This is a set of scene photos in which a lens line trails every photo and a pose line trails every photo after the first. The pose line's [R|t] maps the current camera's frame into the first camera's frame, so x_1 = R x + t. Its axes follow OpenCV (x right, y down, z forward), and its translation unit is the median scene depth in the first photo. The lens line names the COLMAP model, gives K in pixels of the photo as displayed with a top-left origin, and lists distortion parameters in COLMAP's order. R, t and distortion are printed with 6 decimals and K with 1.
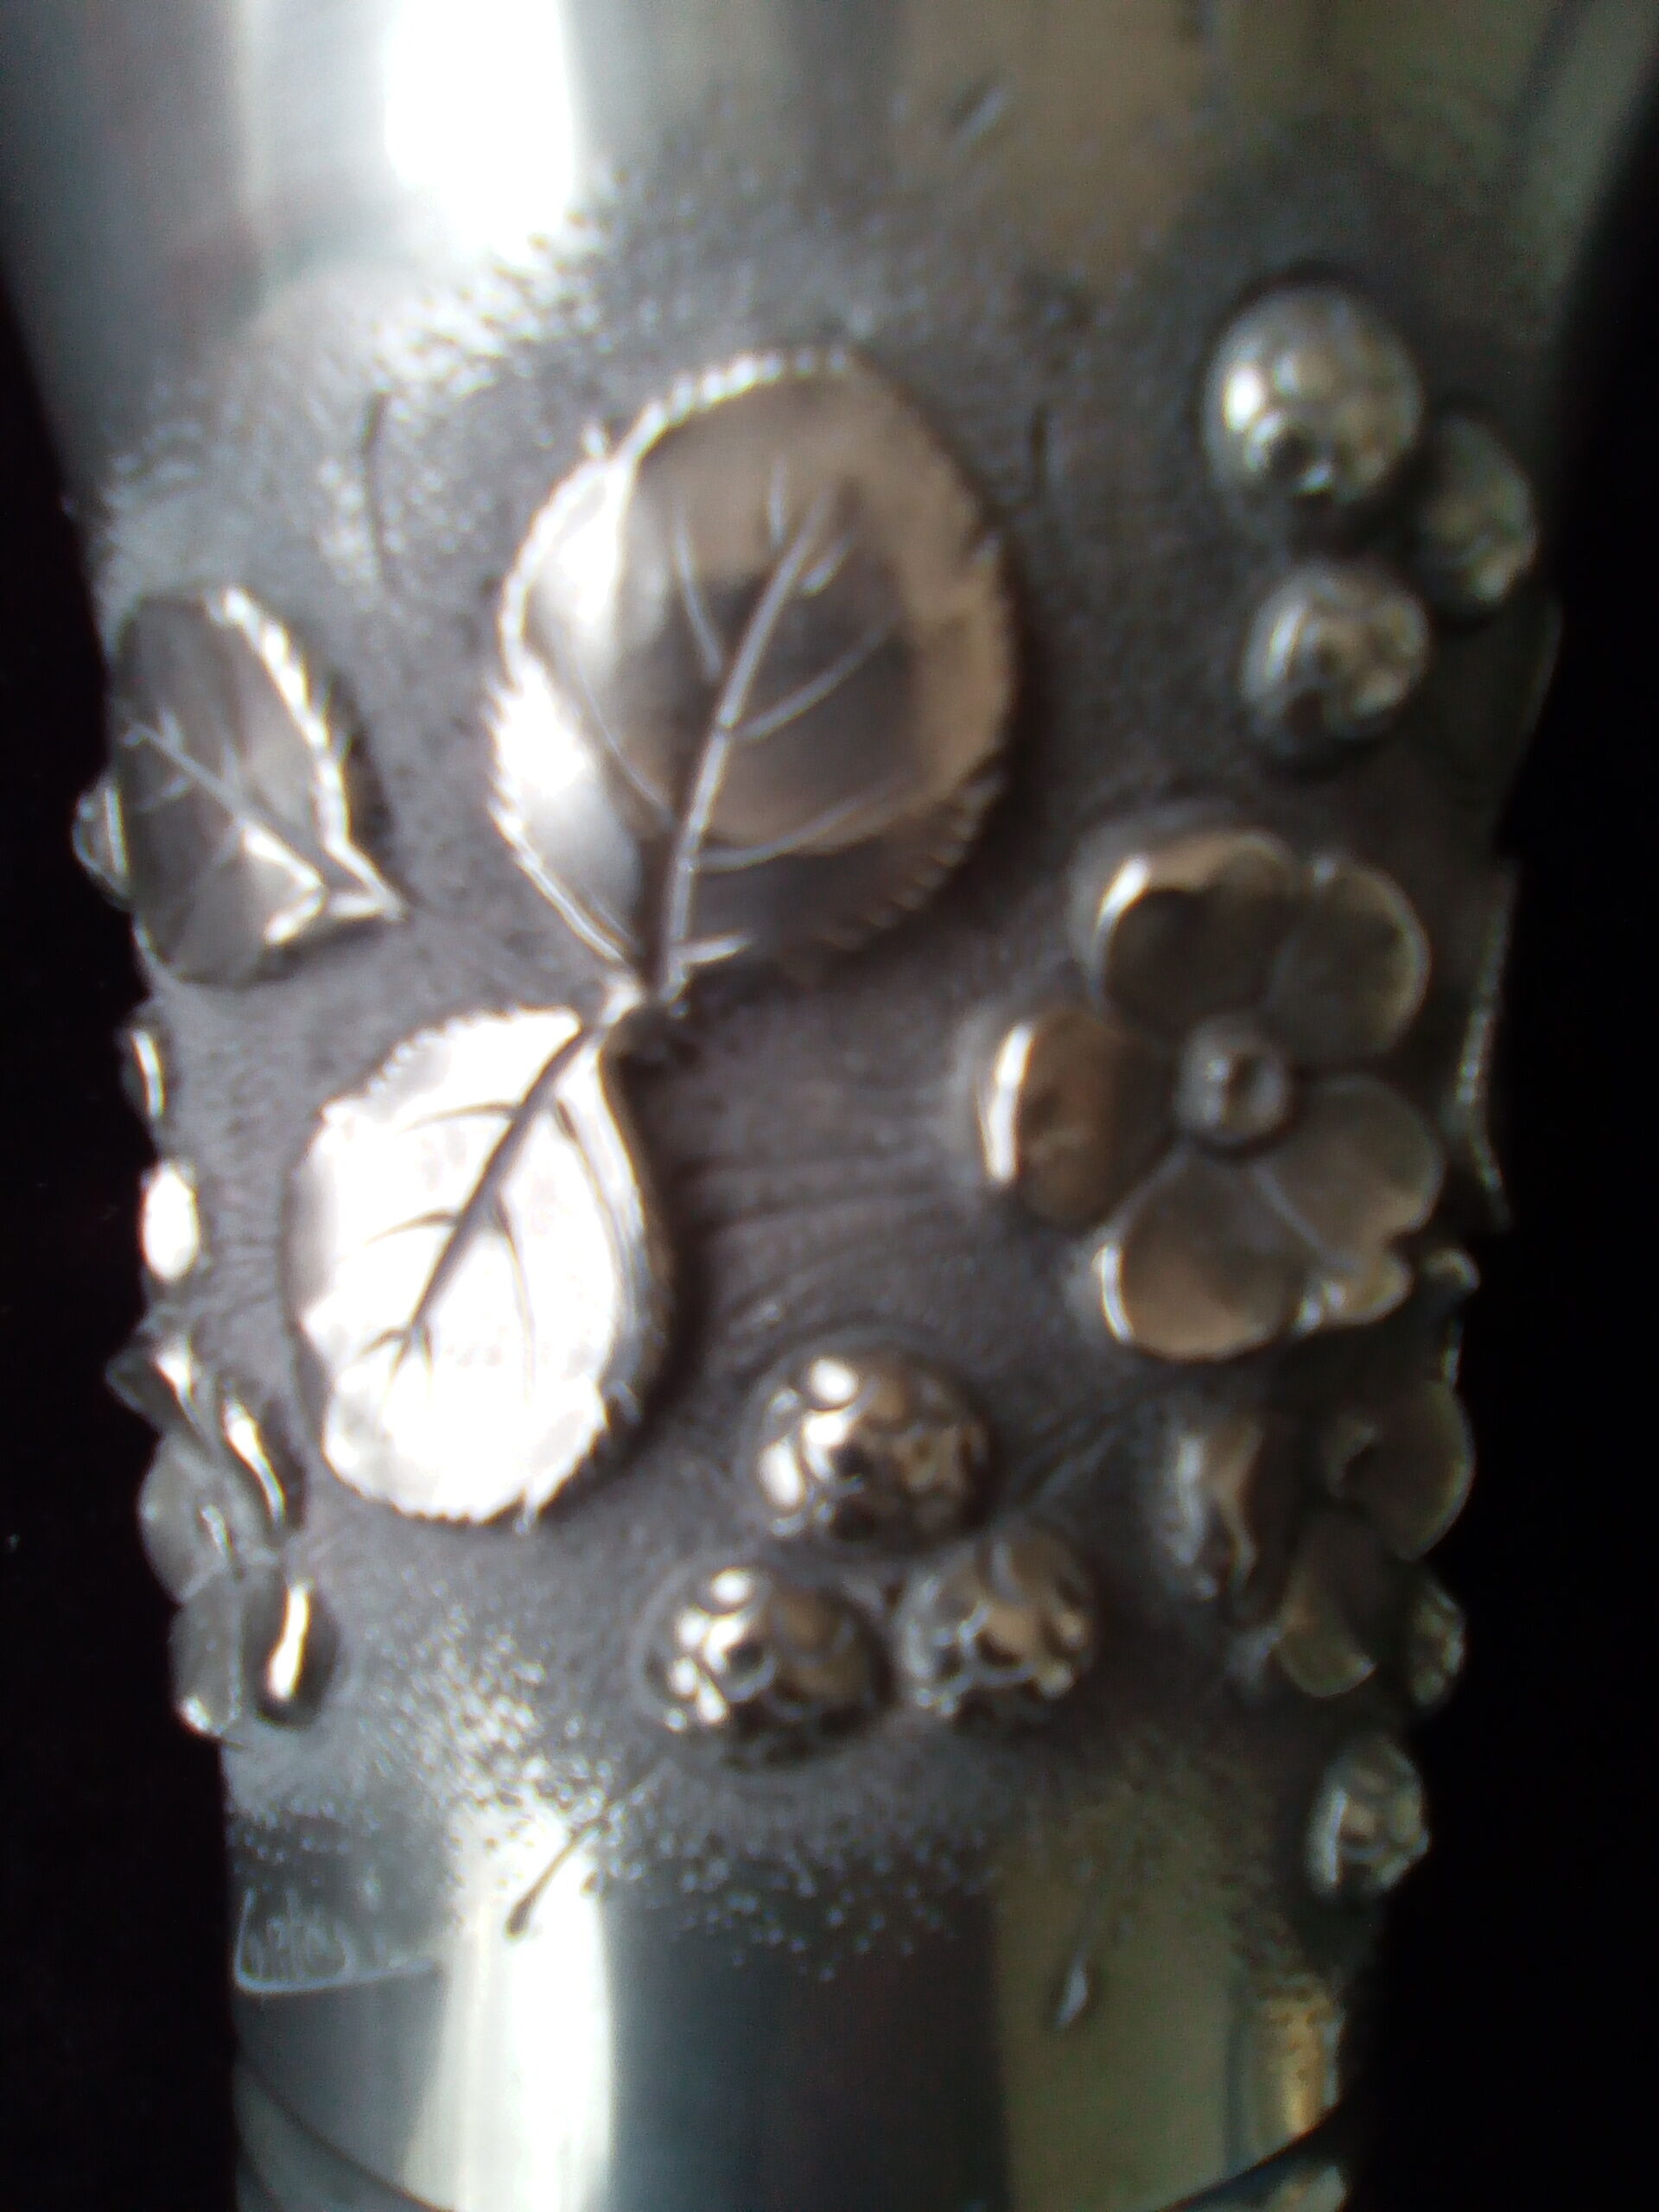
lens RADIAL K [[1852.2, 0, 829.2], [0, 1852.2, 1172.1], [0, 0, 1]] dist [-0.036374, -0.004408]
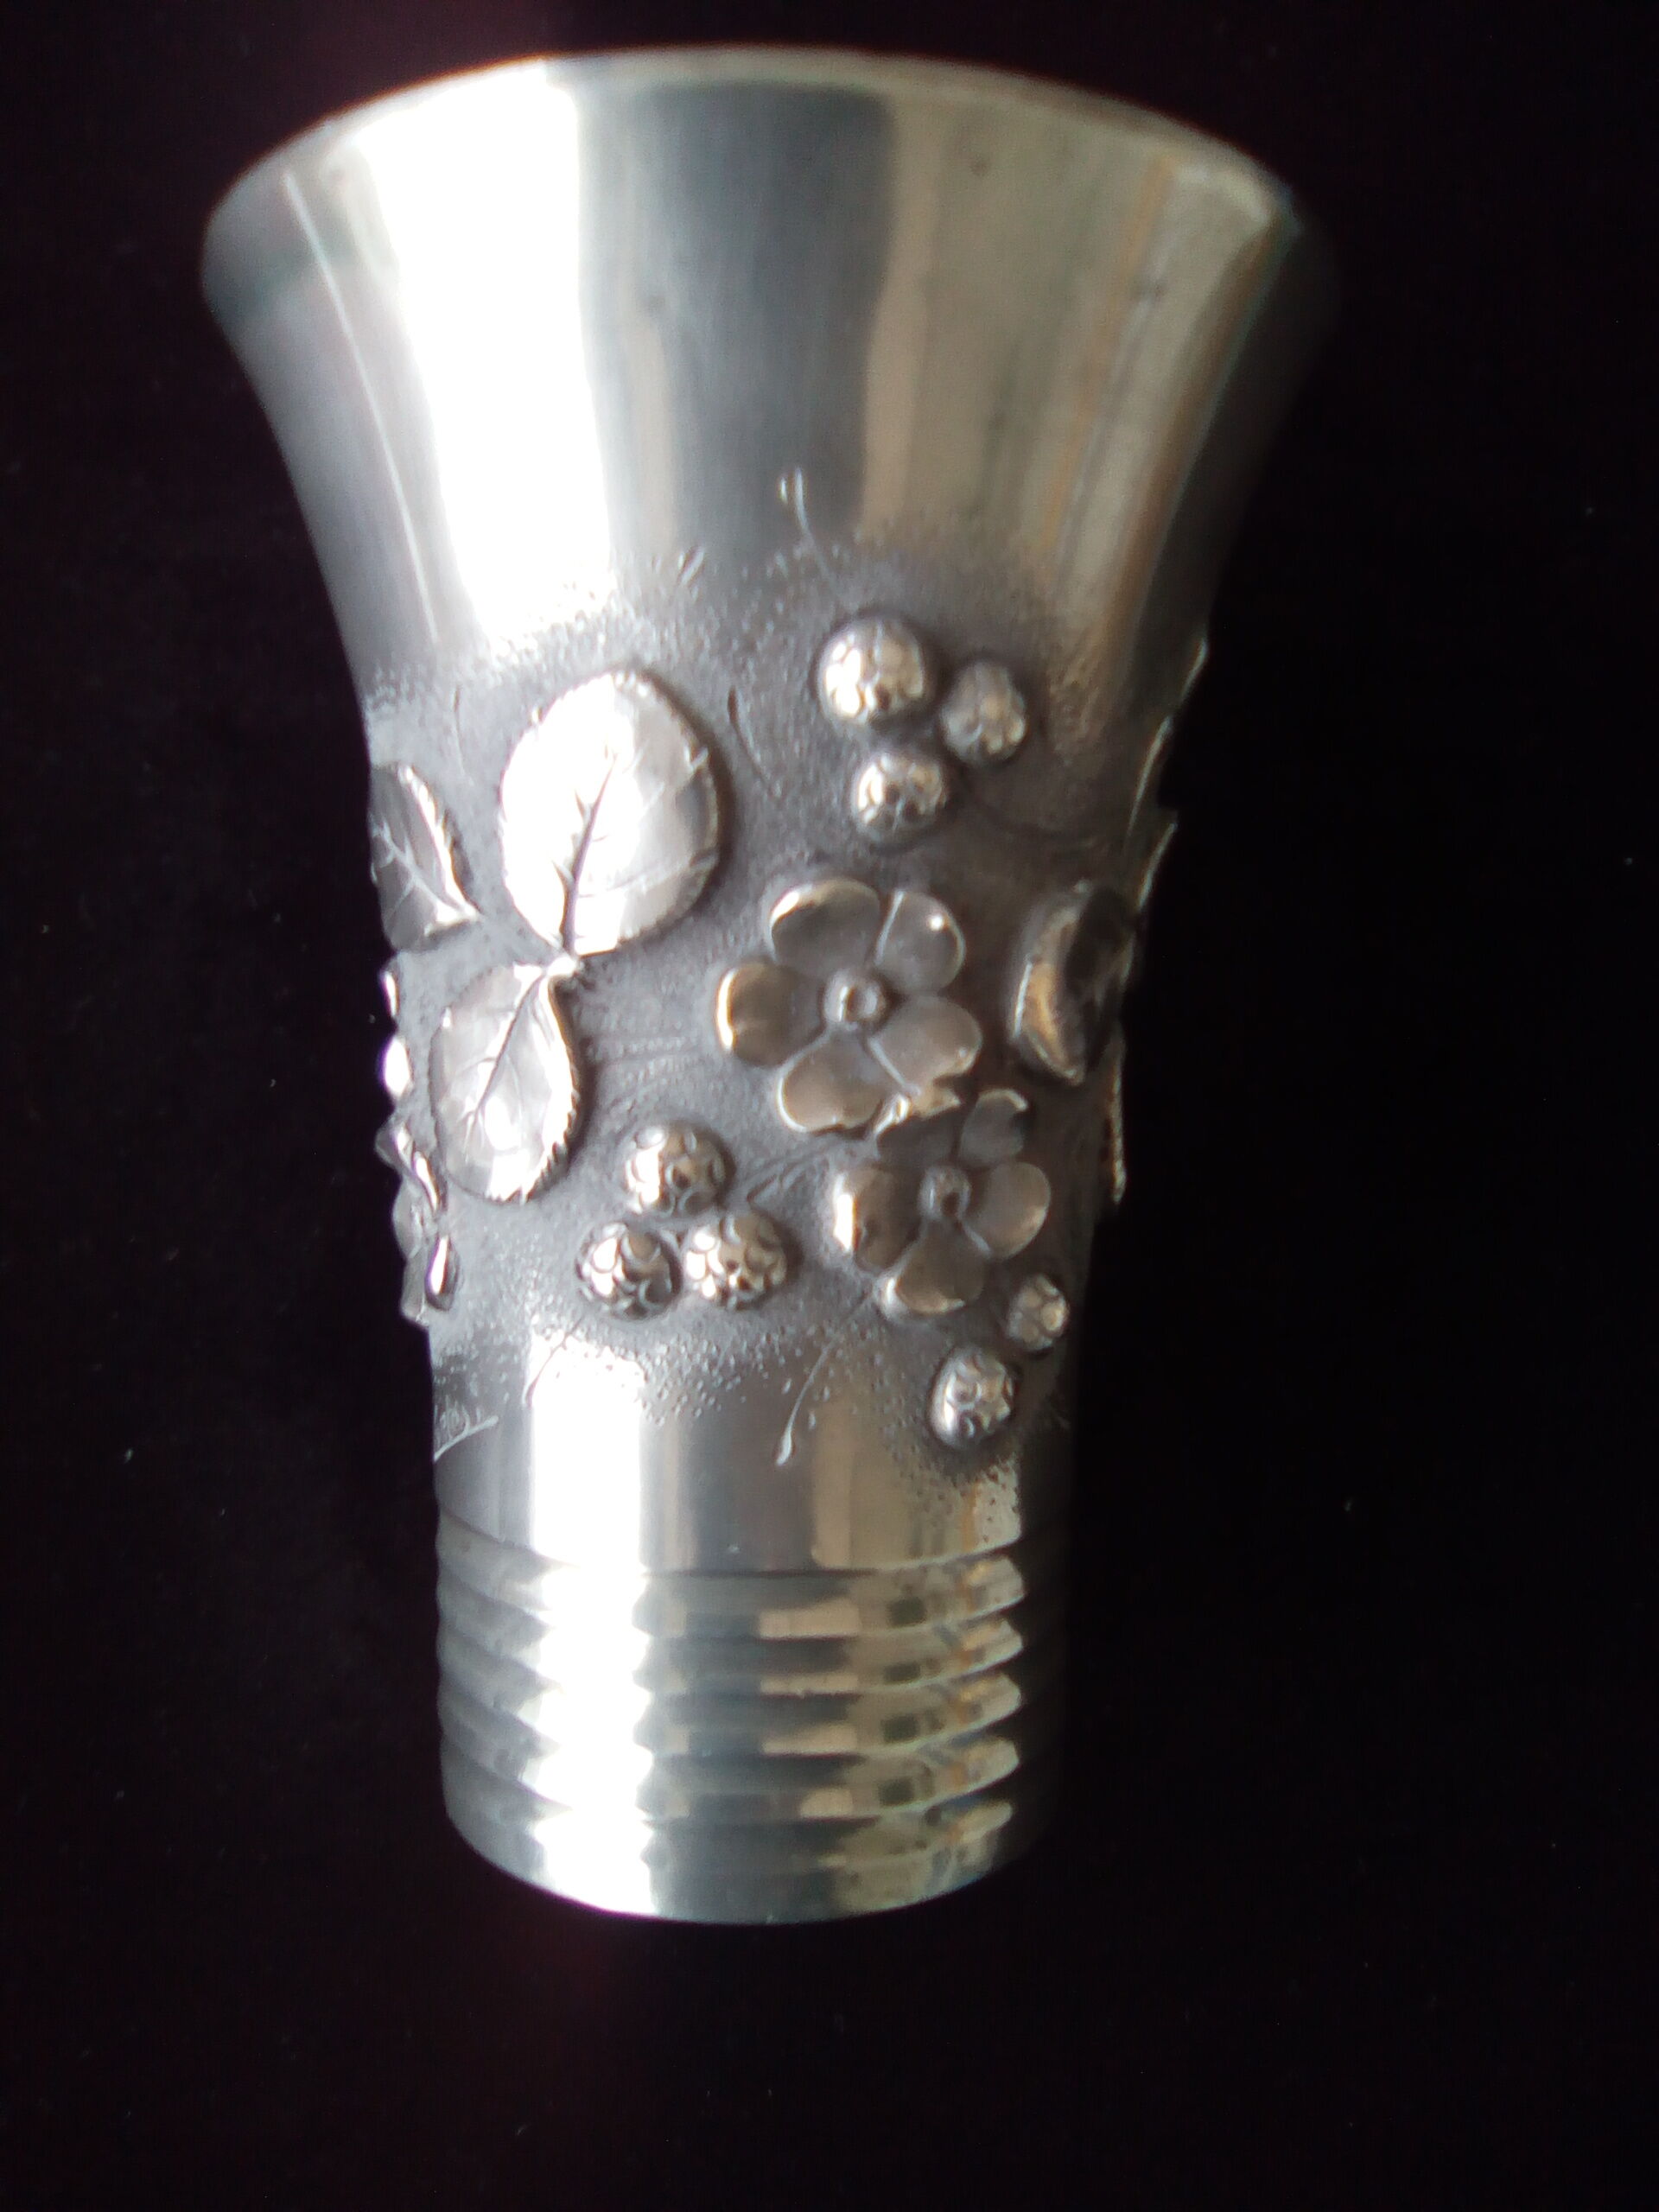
lens RADIAL K [[1852.2, 0, 829.2], [0, 1852.2, 1172.1], [0, 0, 1]] dist [-0.036374, -0.004408]
pose [[0.971683, 0.027108, -0.234730, 0.687929], [-0.016796, 0.998808, 0.045820, 0.049298], [0.235692, -0.040580, 0.970980, -1.022173]]
